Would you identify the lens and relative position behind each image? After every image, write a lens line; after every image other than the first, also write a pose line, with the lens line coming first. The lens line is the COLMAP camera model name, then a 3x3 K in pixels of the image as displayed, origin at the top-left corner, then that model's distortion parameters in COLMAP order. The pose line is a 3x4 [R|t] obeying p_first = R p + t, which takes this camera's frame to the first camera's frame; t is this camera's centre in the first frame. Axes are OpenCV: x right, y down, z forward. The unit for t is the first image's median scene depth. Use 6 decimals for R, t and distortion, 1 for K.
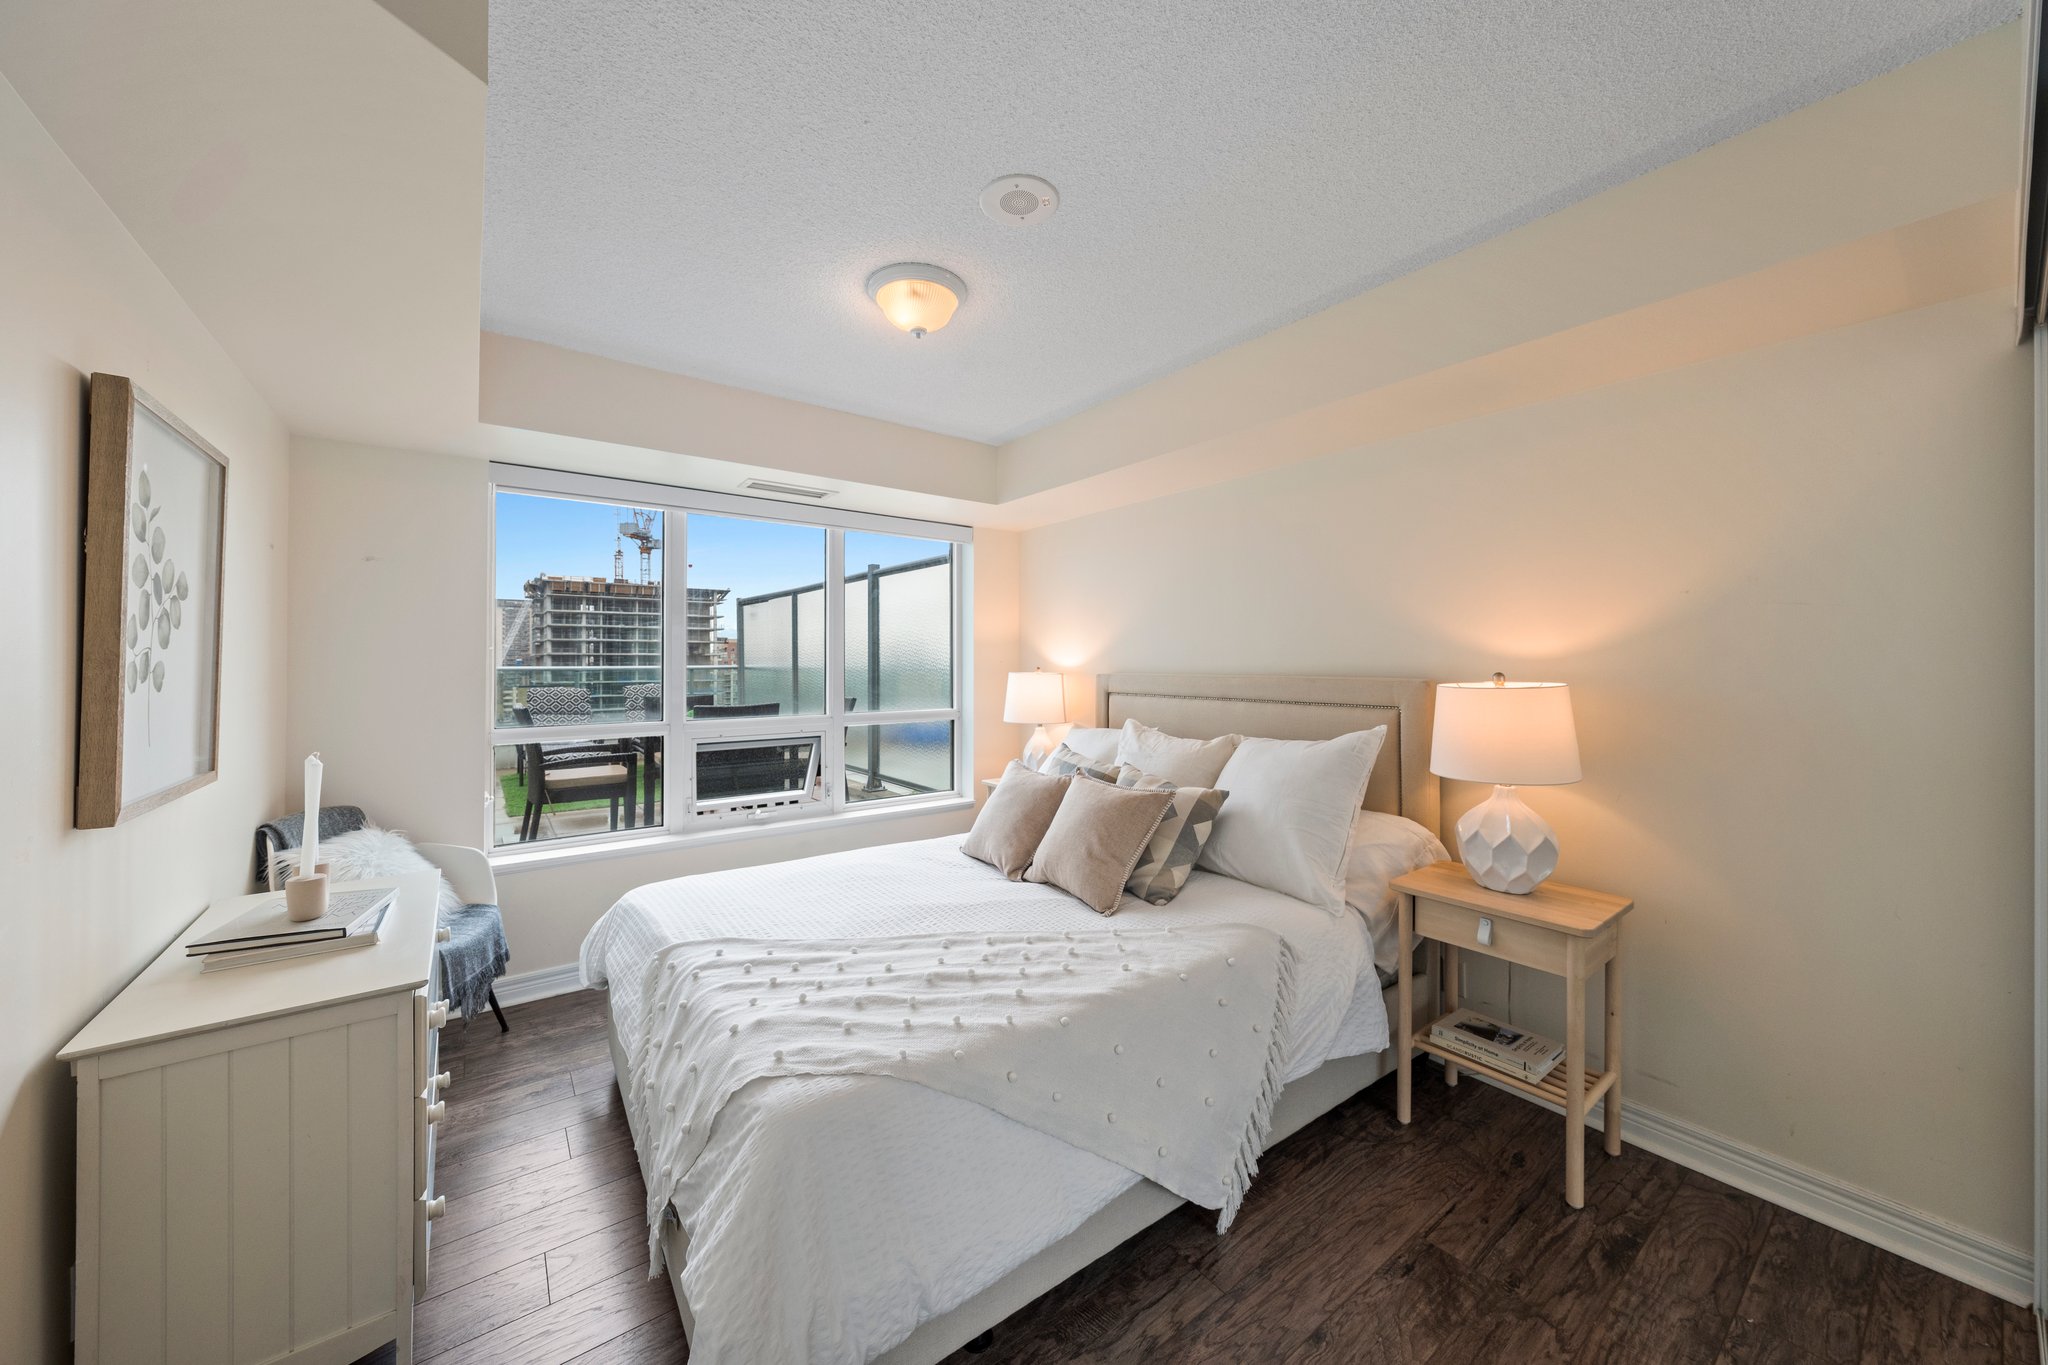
lens RADIAL K [[724.5, 0, 1016.2], [0, 724.5, 657.5], [0, 0, 1]] dist [0.001611, 0.000009]
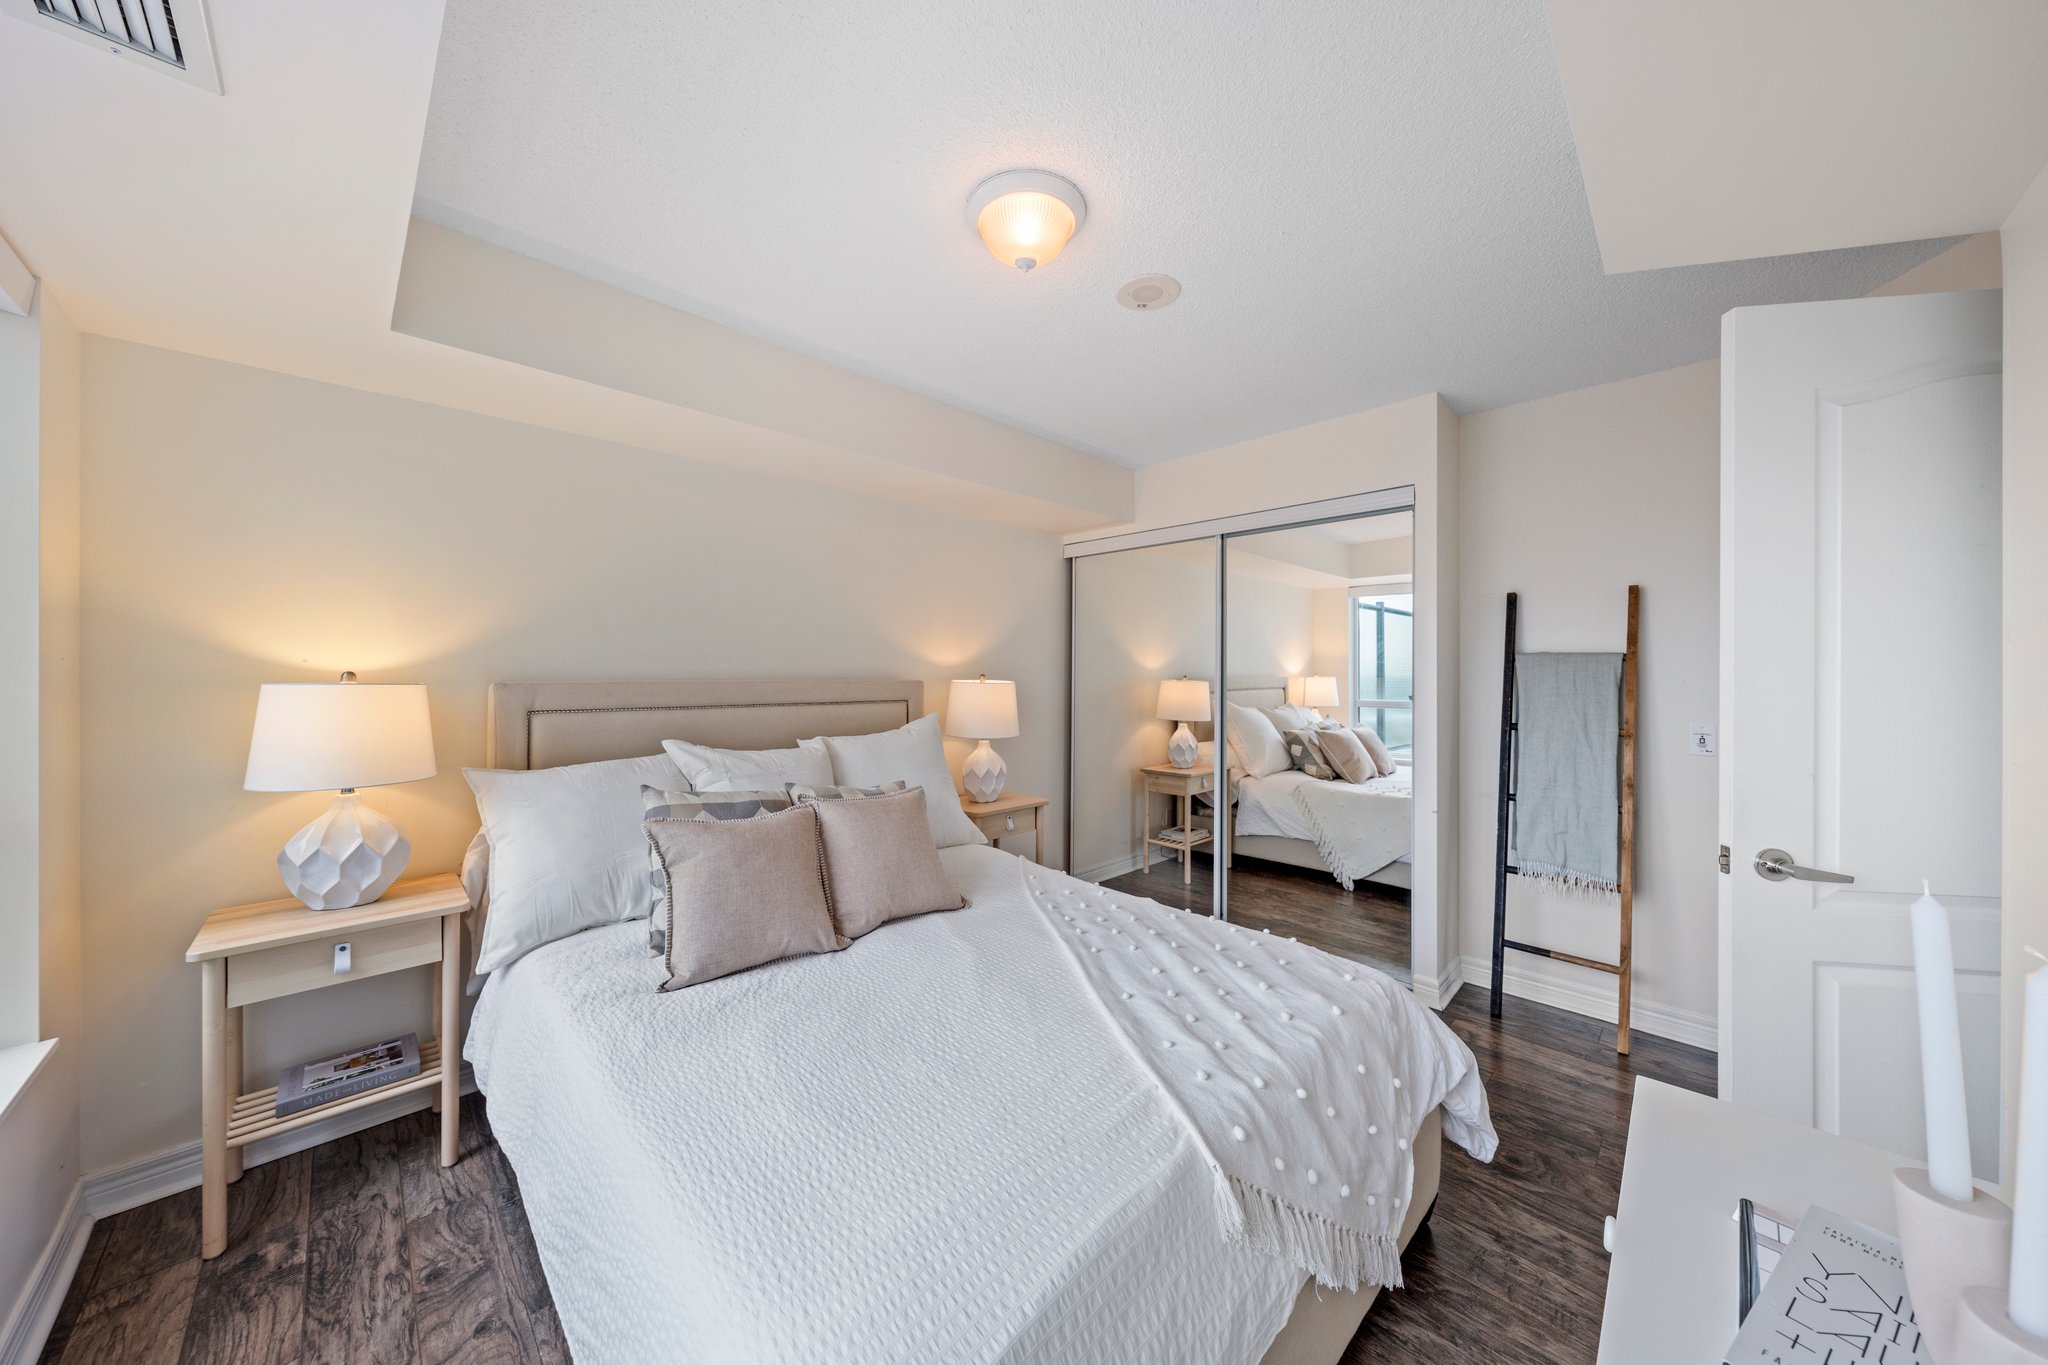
lens RADIAL K [[687.5, 0, 1027.2], [0, 687.5, 669.3], [0, 0, 1]] dist [-0.000484, -0.000072]
pose [[-0.155529, 0.000285, 0.987831, -0.799364], [-0.015280, 0.999880, -0.002694, 0.009080], [-0.987713, -0.015513, -0.155506, 0.971364]]
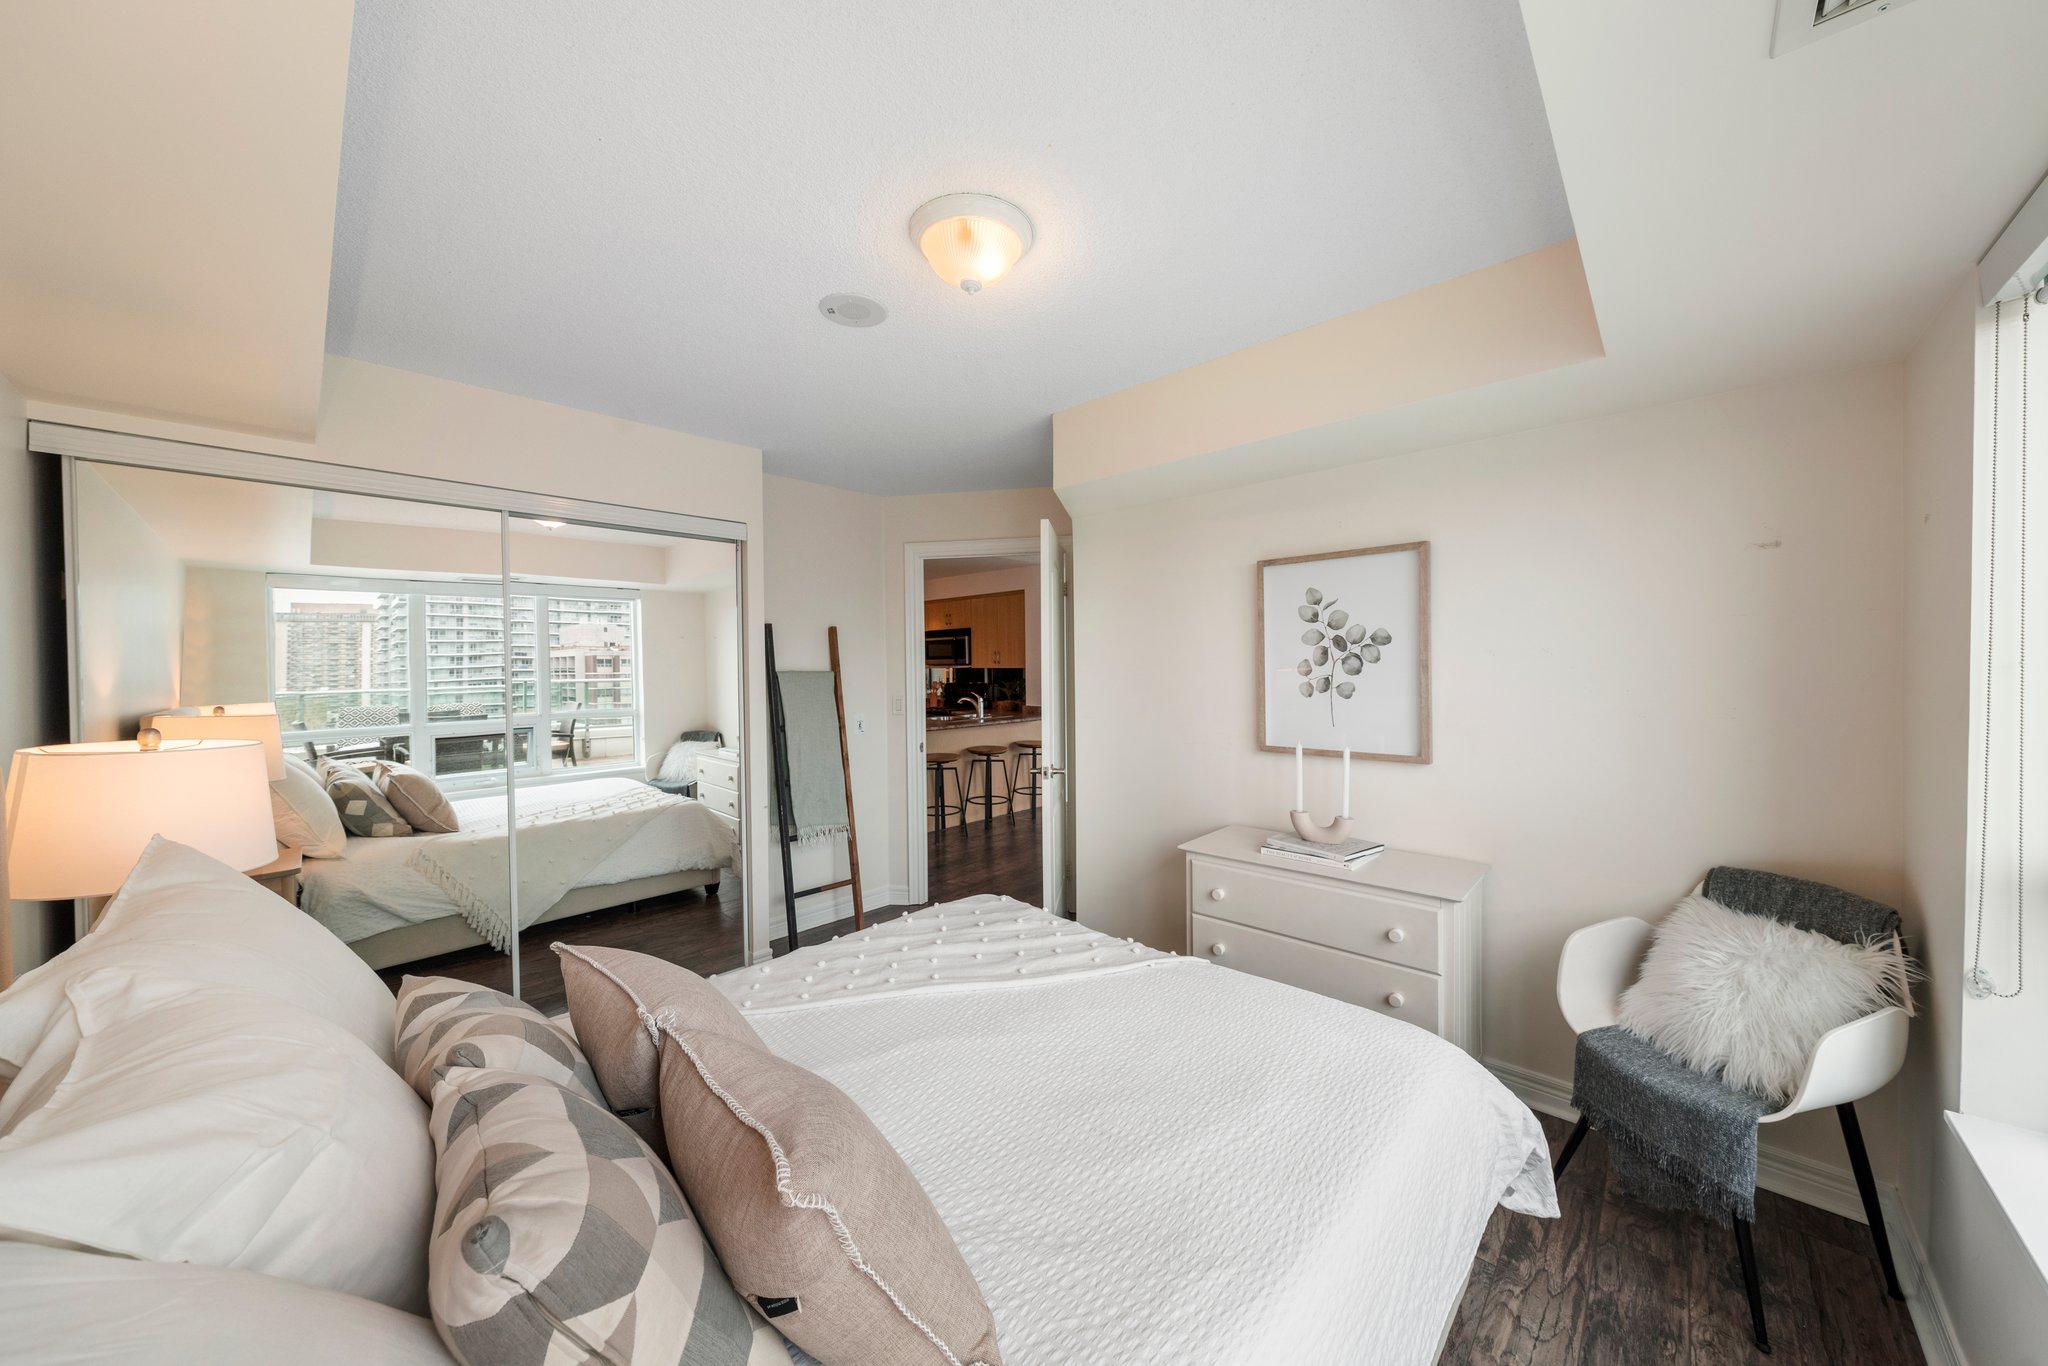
lens RADIAL K [[689.3, 0, 1026.0], [0, 689.3, 682.2], [0, 0, 1]] dist [-0.000854, -0.000052]
pose [[-0.985103, 0.025443, -0.170073, -0.053525], [0.023011, 0.999603, 0.016256, -0.024981], [0.170419, 0.012100, -0.985297, 1.538230]]
